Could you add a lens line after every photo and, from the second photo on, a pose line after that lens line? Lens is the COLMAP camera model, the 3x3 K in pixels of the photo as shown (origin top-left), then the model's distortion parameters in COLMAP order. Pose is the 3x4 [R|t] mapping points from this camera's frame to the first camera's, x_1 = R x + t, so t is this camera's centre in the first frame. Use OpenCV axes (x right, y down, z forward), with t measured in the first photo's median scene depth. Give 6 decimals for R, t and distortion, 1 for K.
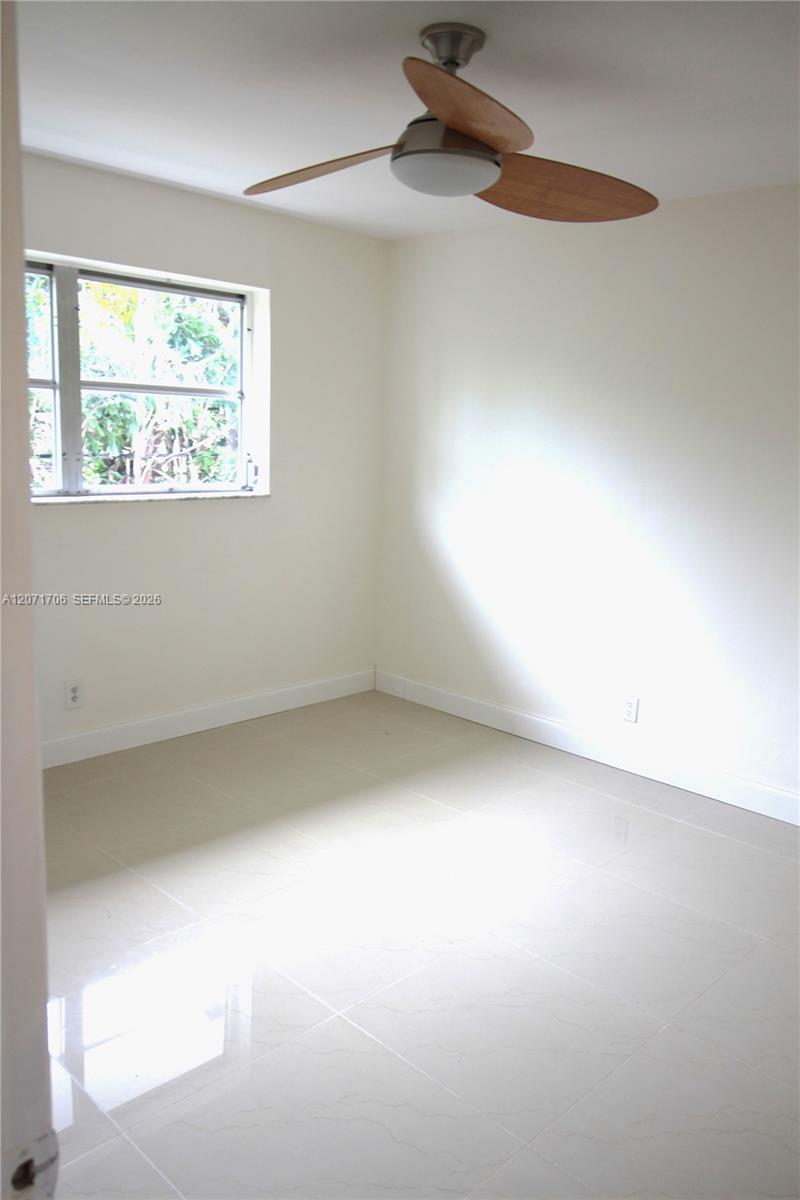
lens RADIAL K [[935.4, 0, 431.9], [0, 935.4, 591.3], [0, 0, 1]] dist [0.030343, -0.000404]
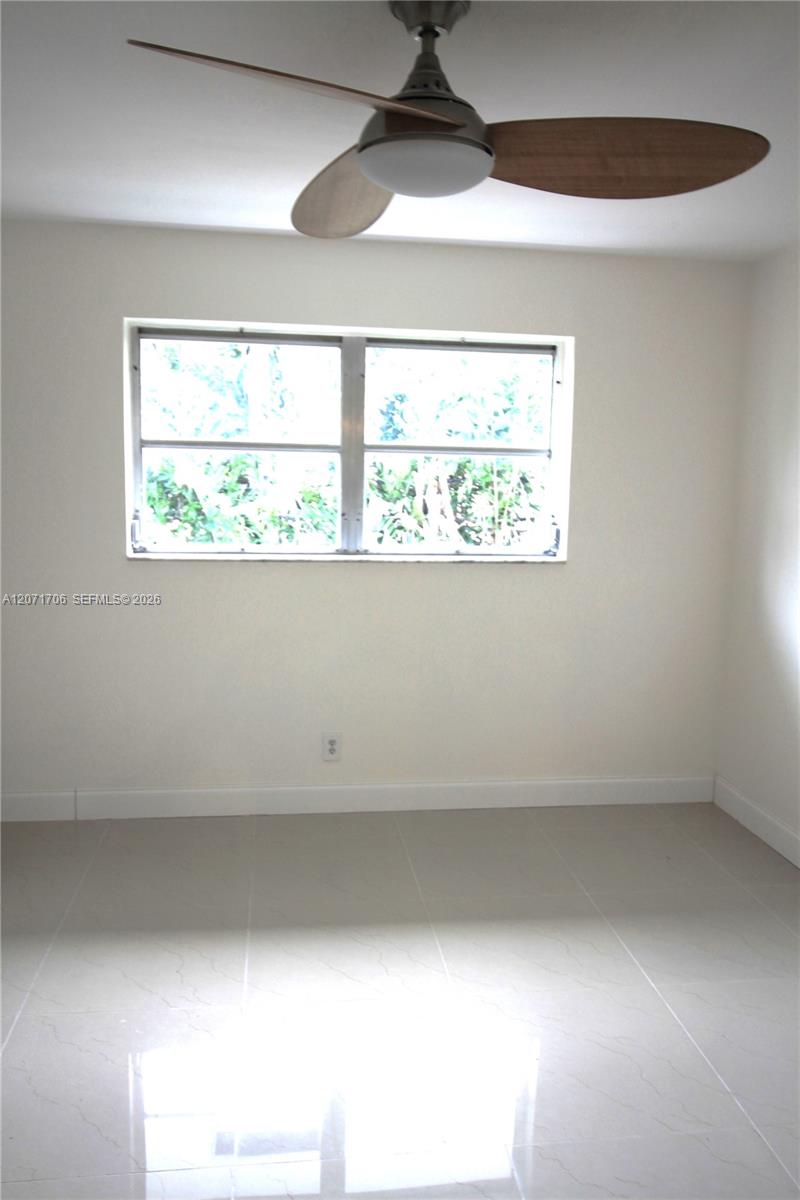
lens RADIAL K [[935.4, 0, 431.9], [0, 935.4, 591.3], [0, 0, 1]] dist [0.030343, -0.000404]
pose [[0.785190, 0.059096, -0.616429, 0.320810], [-0.100625, 0.994382, -0.032843, -0.035941], [0.611025, 0.087816, 0.786725, 0.244237]]
